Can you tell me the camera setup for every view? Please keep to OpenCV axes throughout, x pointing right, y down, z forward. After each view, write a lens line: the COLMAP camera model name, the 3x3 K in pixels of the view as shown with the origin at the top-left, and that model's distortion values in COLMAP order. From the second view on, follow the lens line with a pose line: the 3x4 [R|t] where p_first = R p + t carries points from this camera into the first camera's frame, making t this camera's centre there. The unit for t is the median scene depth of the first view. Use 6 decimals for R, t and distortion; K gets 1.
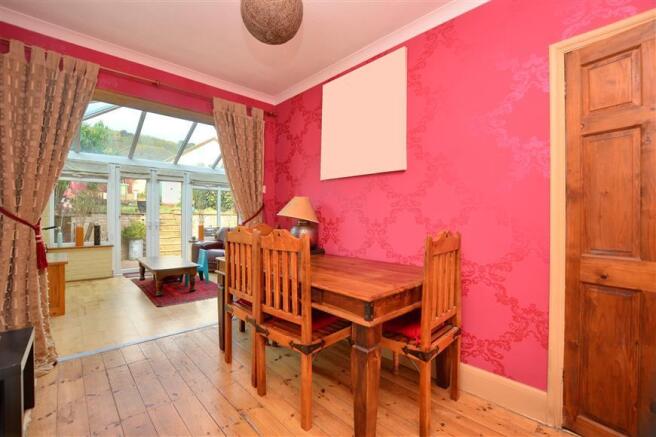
lens RADIAL K [[283.5, 0, 328.0], [0, 283.5, 218.5], [0, 0, 1]] dist [-0.034048, 0.000134]
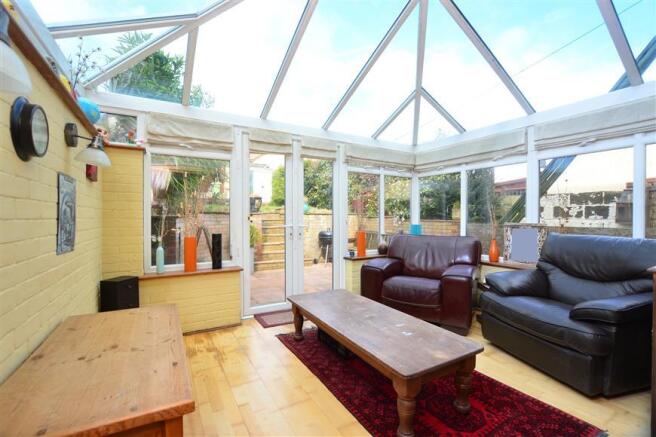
lens RADIAL K [[283.5, 0, 328.0], [0, 283.5, 218.5], [0, 0, 1]] dist [-0.034048, 0.000134]
pose [[0.974369, -0.008158, -0.224806, -0.475432], [0.008046, 0.999967, -0.001418, -0.003164], [0.224810, -0.000427, 0.974402, 0.481180]]
